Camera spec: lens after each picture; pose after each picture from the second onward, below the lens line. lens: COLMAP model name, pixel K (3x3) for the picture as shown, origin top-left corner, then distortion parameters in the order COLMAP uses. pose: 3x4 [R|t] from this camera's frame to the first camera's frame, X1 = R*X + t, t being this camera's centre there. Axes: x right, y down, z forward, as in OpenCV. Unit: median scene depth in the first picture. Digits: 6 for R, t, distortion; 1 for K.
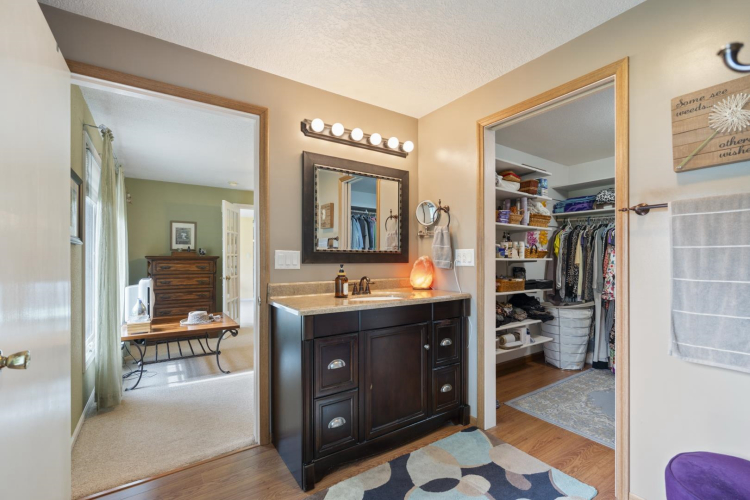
lens RADIAL K [[332.4, 0, 378.1], [0, 332.4, 262.4], [0, 0, 1]] dist [-0.003365, -0.000185]
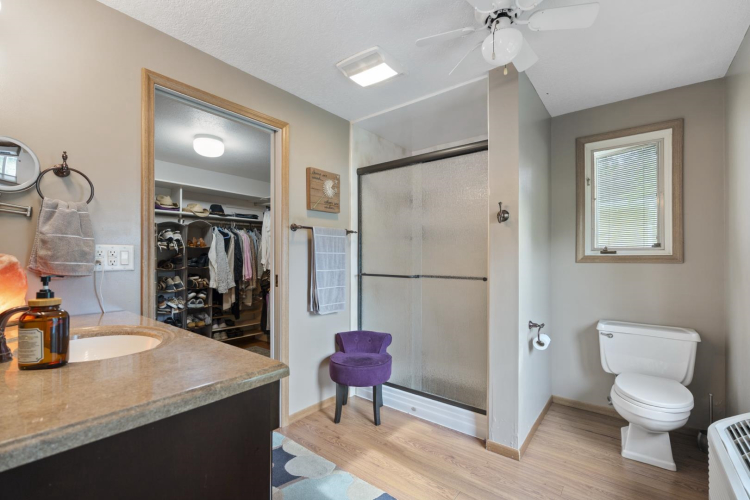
lens RADIAL K [[332.4, 0, 378.1], [0, 332.4, 262.4], [0, 0, 1]] dist [-0.003365, -0.000185]
pose [[-0.296159, -0.009542, 0.955091, -0.730975], [0.006887, 0.999903, 0.012125, -0.012869], [-0.955114, 0.010169, -0.296064, 0.986910]]
